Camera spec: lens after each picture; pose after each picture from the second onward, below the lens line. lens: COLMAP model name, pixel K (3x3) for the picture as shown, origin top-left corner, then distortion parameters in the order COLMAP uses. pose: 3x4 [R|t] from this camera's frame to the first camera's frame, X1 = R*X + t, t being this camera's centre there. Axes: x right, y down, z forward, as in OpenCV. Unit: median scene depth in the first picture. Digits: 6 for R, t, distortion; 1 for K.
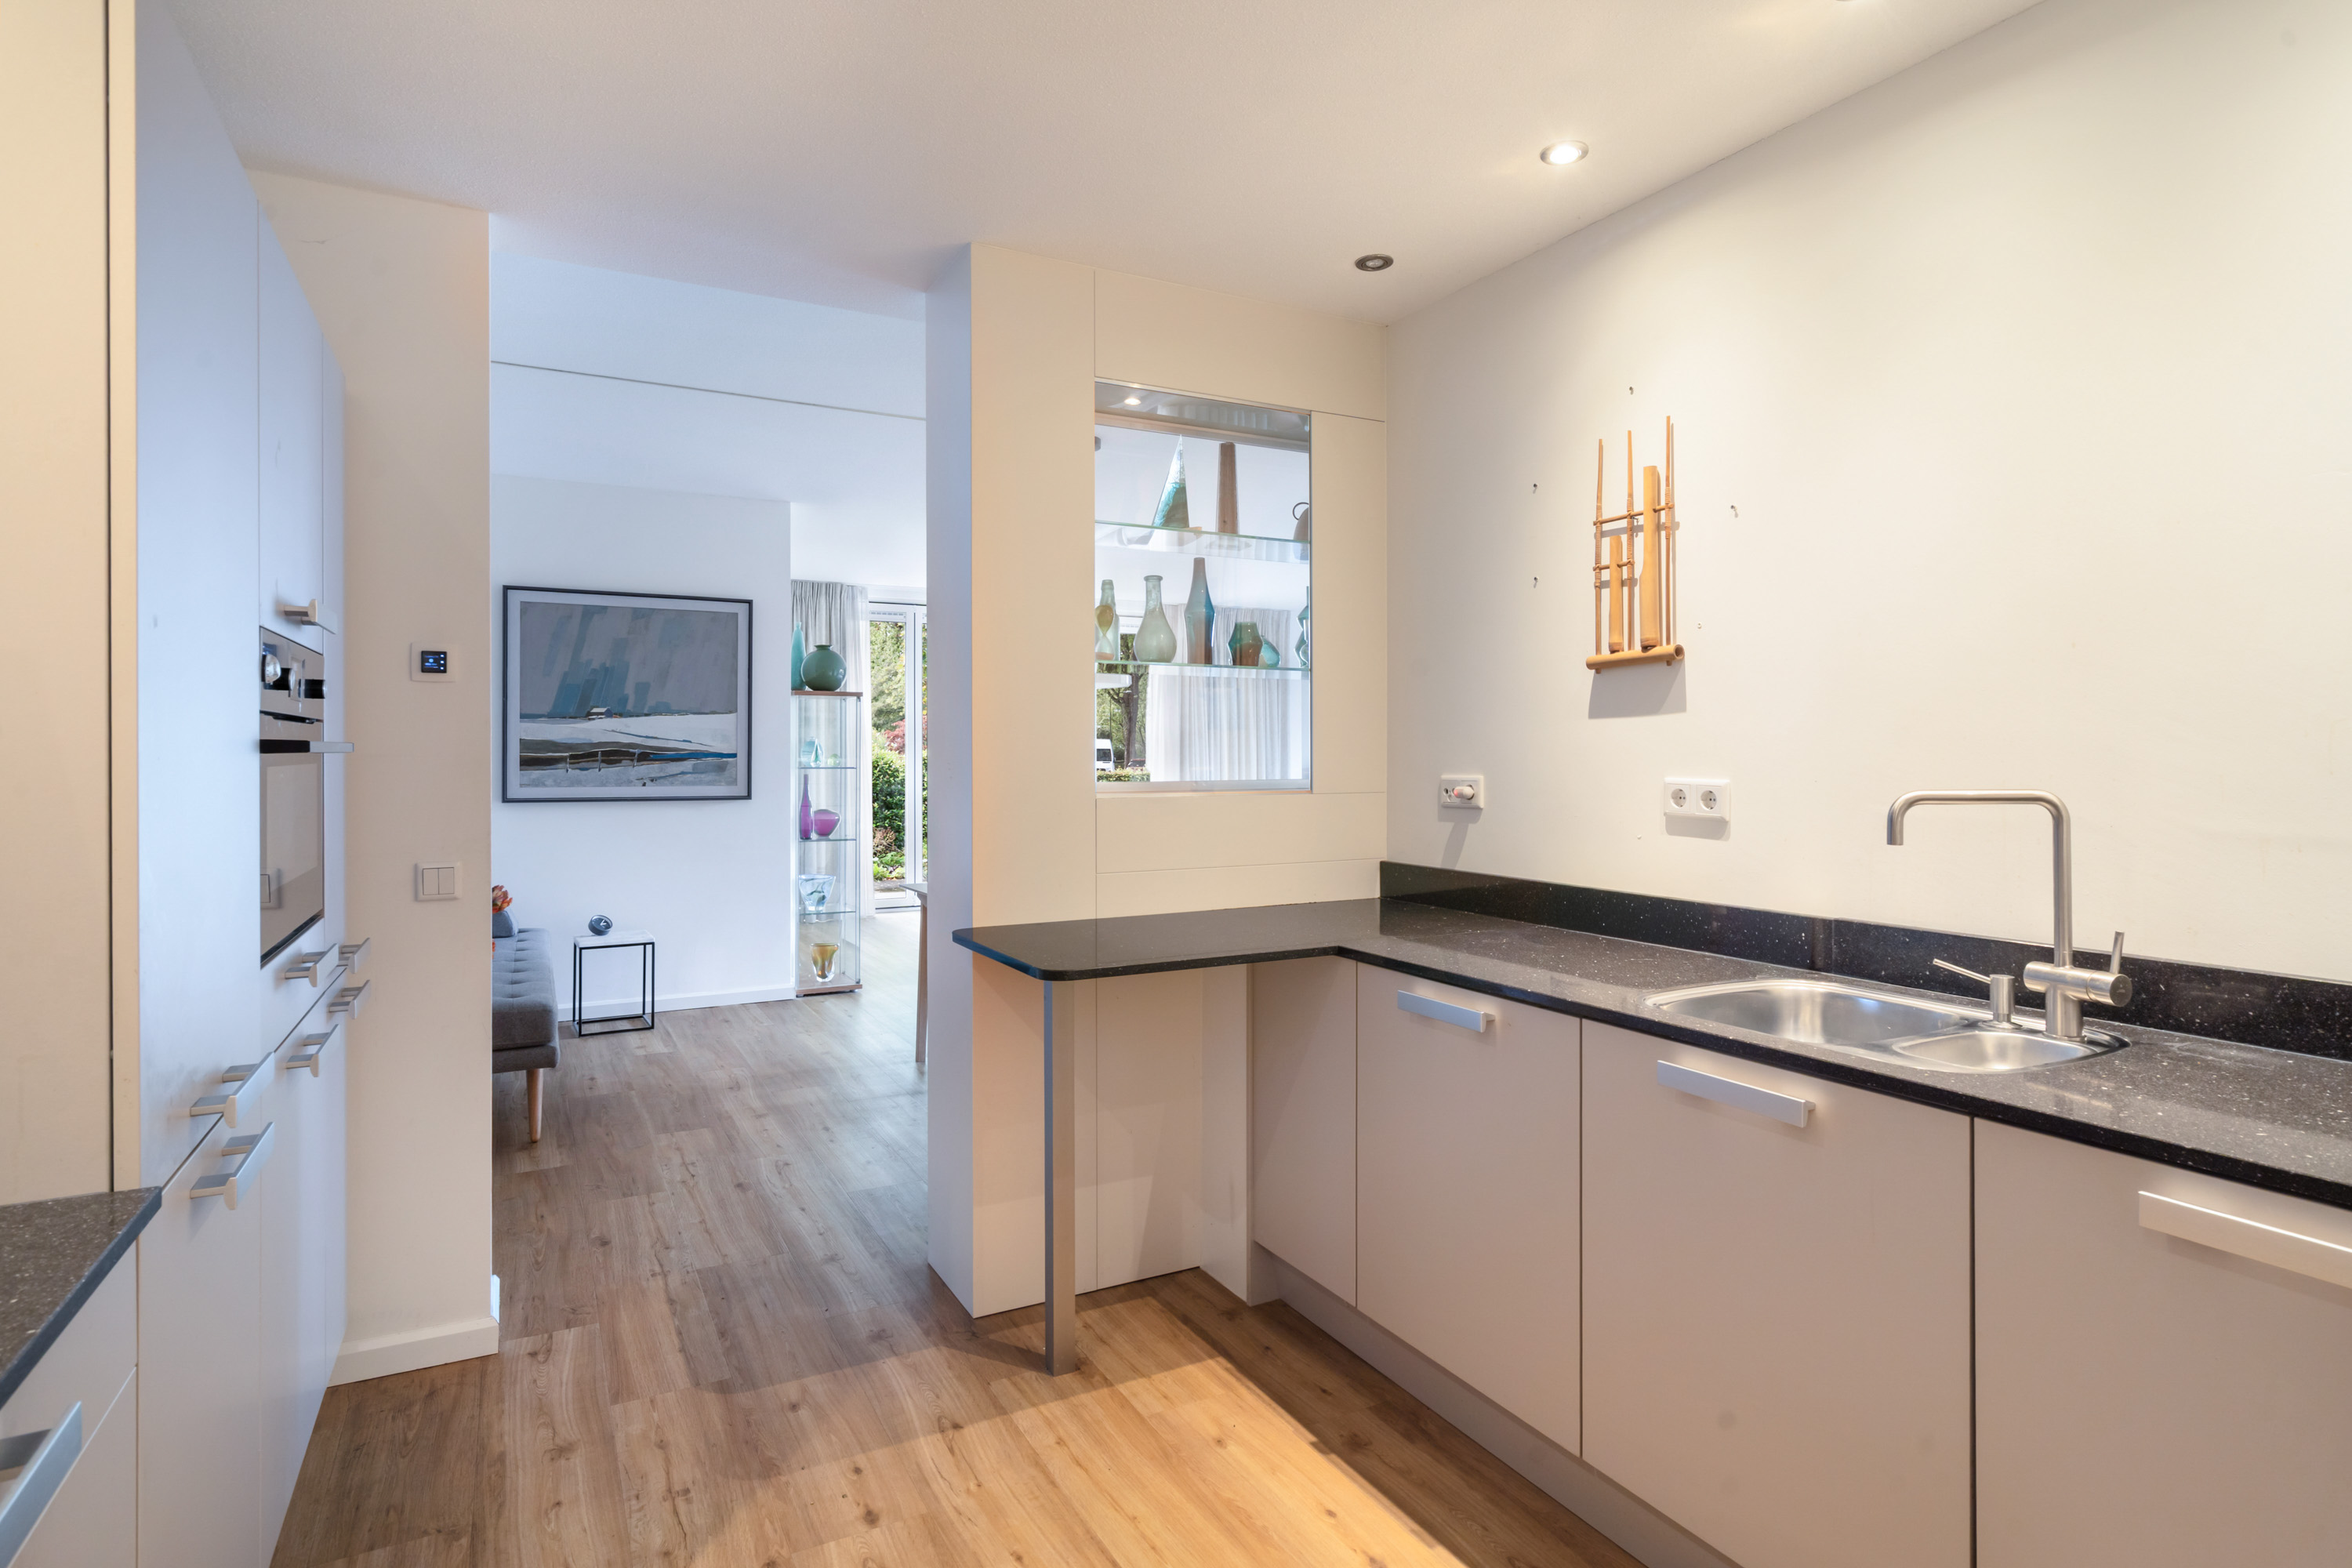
lens RADIAL K [[1225.1, 0, 1165.3], [0, 1225.1, 753.3], [0, 0, 1]] dist [0.001416, -0.000005]
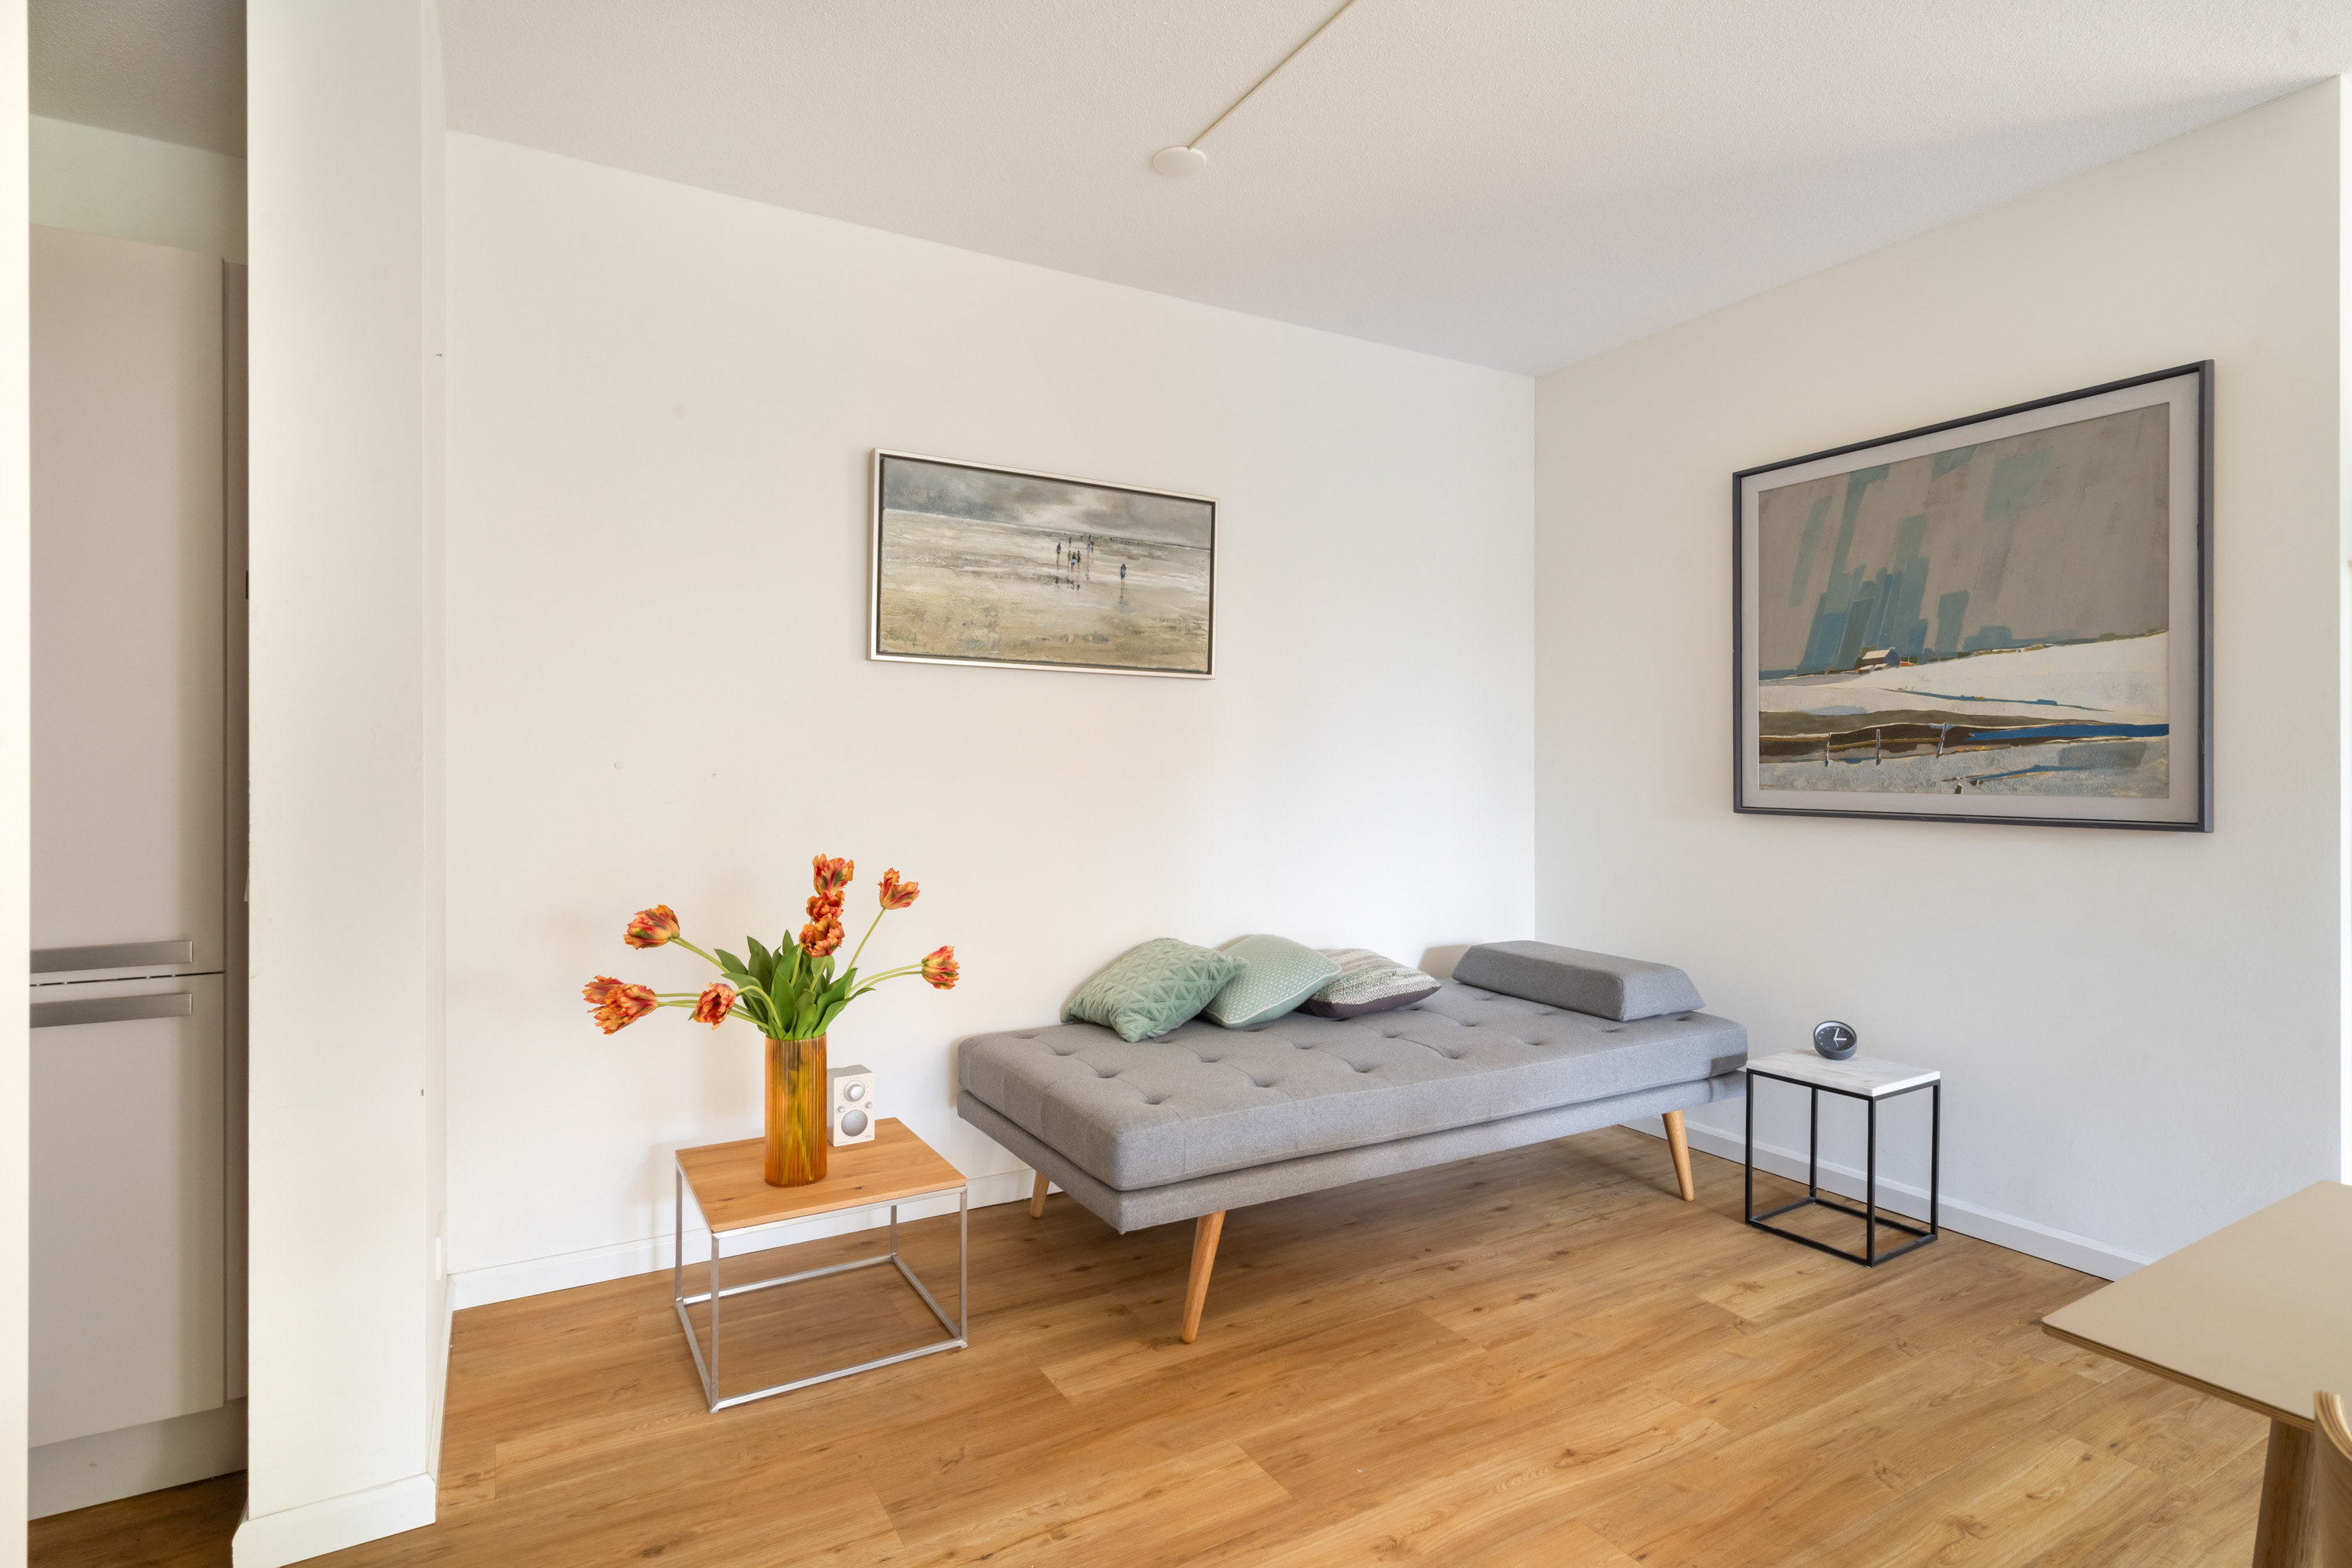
lens RADIAL K [[1166.0, 0, 1174.8], [0, 1166.0, 770.6], [0, 0, 1]] dist [0.001796, 0.000428]
pose [[0.036183, 0.002684, -0.999342, 0.056241], [0.001769, 0.999995, 0.002750, 0.015582], [0.999344, -0.001868, 0.036178, 0.665460]]
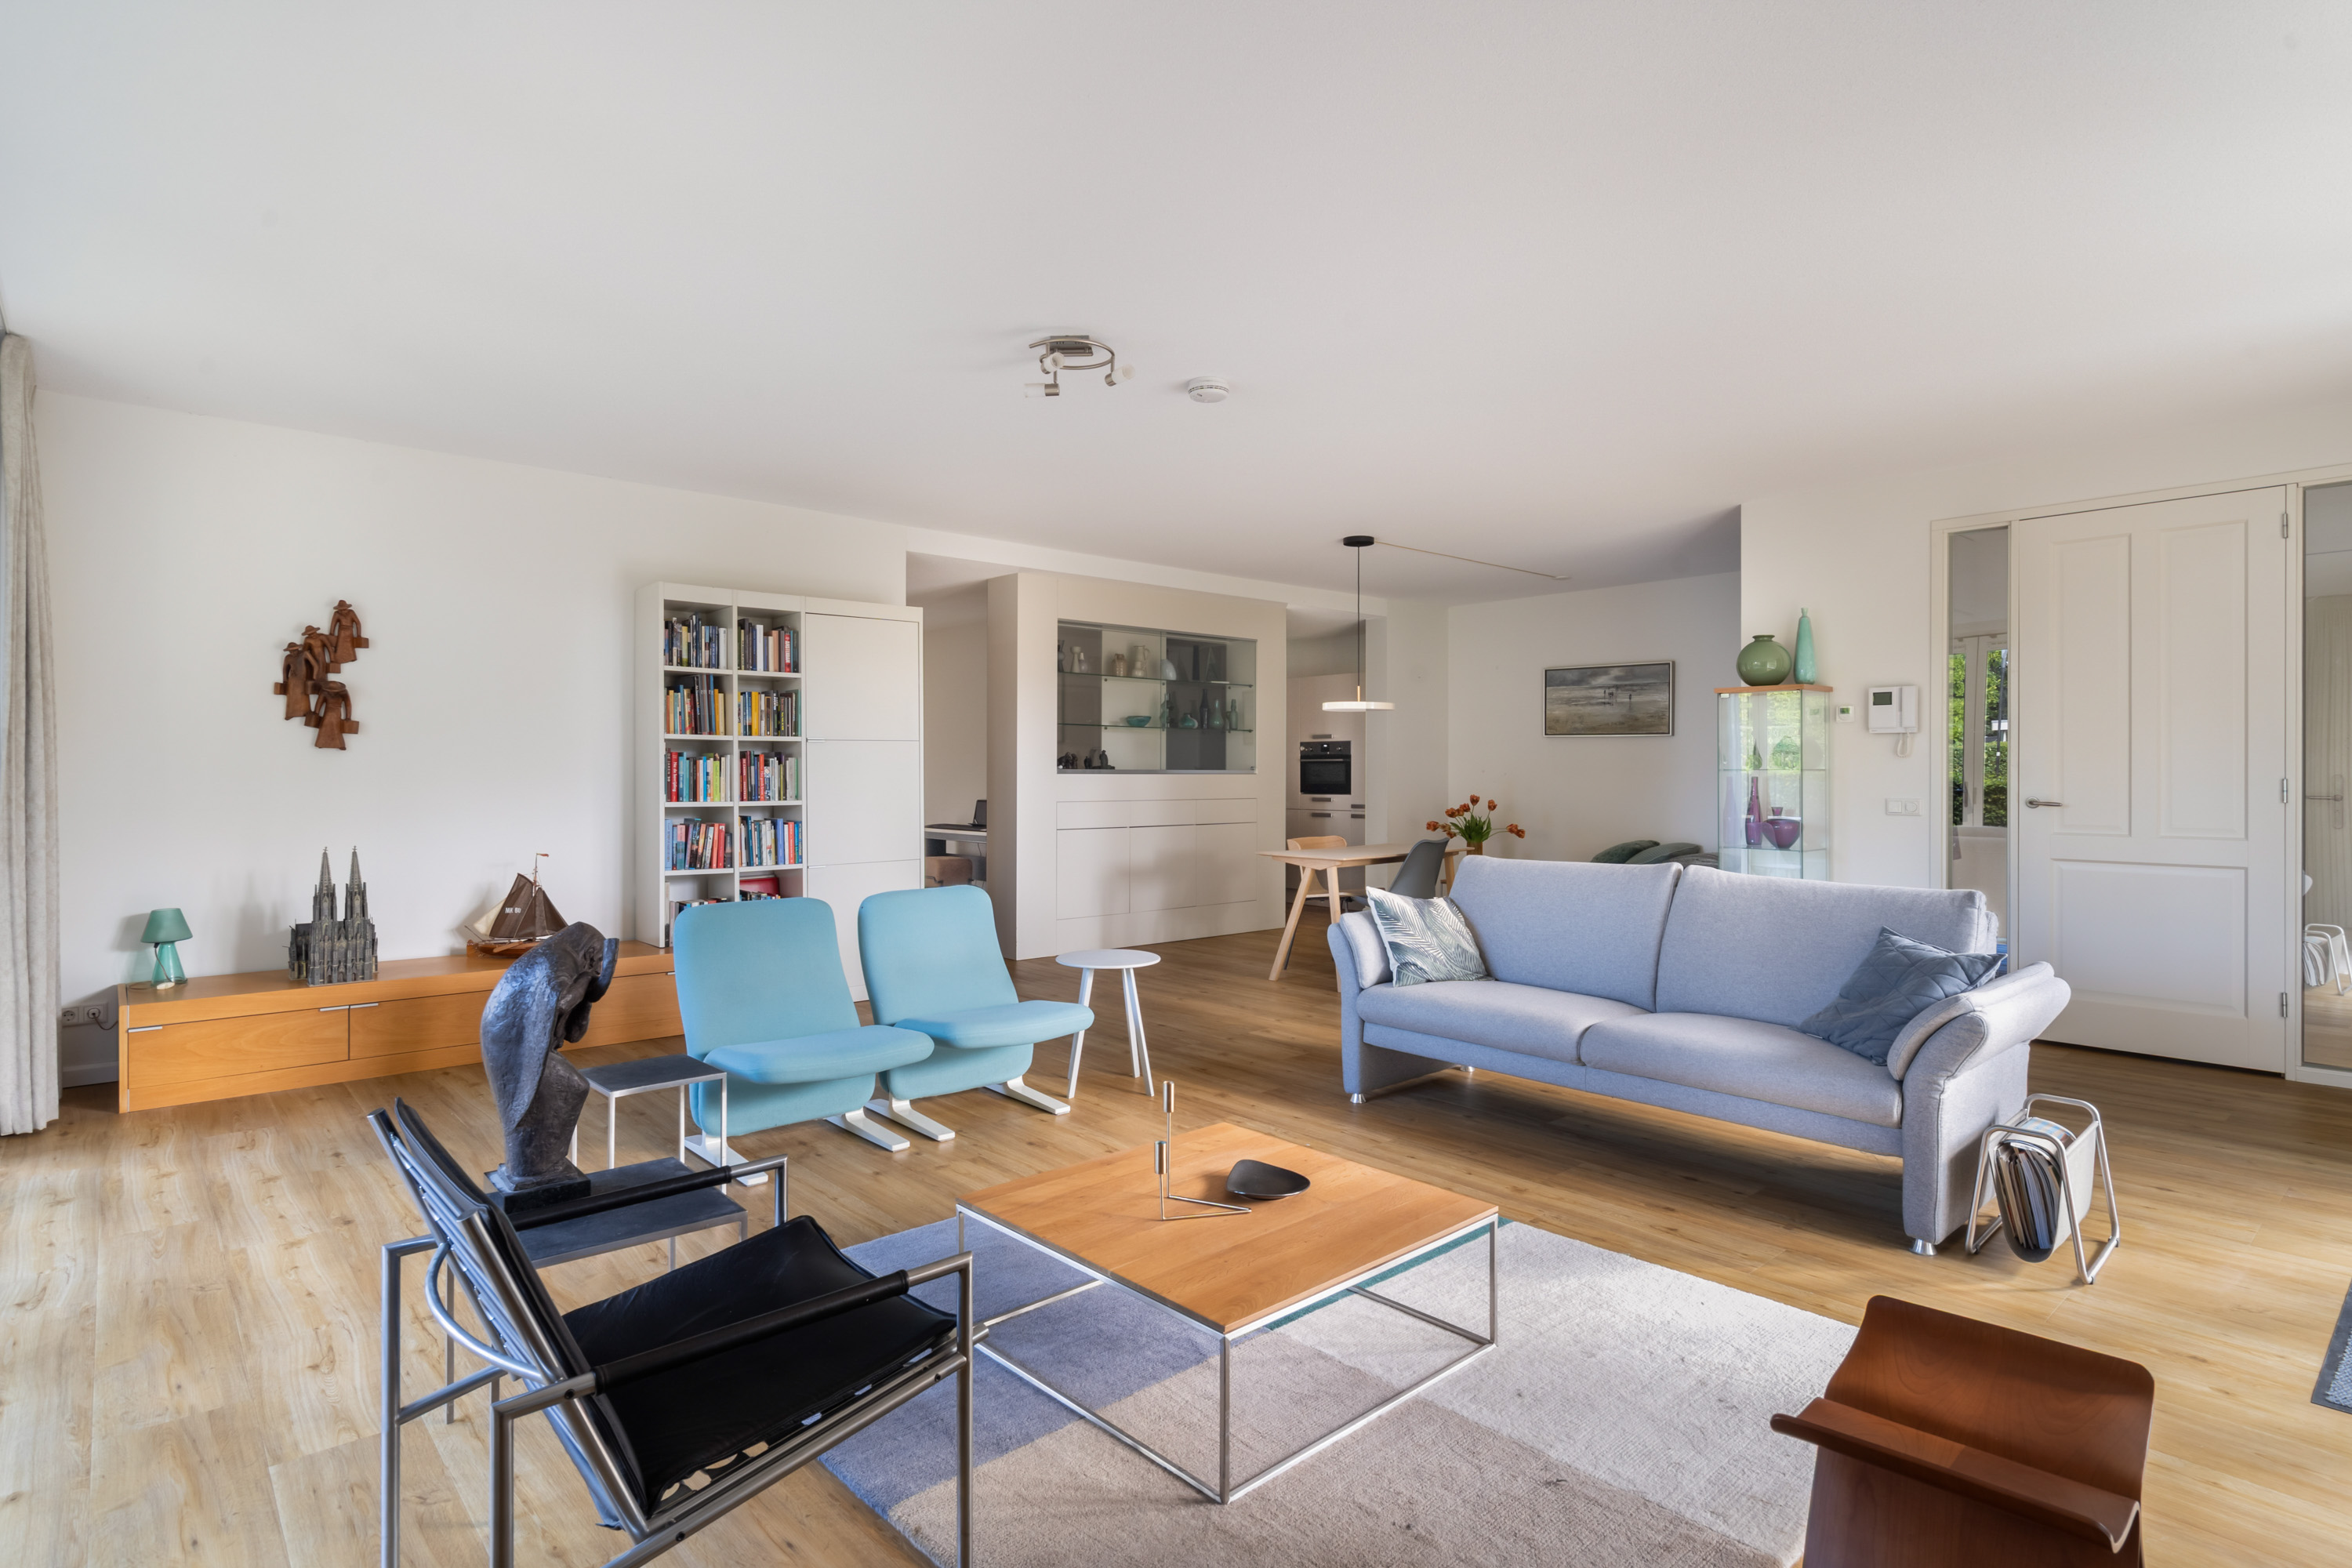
lens RADIAL K [[1193.8, 0, 1170.4], [0, 1193.8, 773.1], [0, 0, 1]] dist [0.005010, 0.000989]
pose [[-0.971854, 0.000767, -0.235581, 0.406039], [0.000448, 0.999999, 0.001407, 0.014230], [0.235582, 0.001262, -0.971854, 1.984040]]
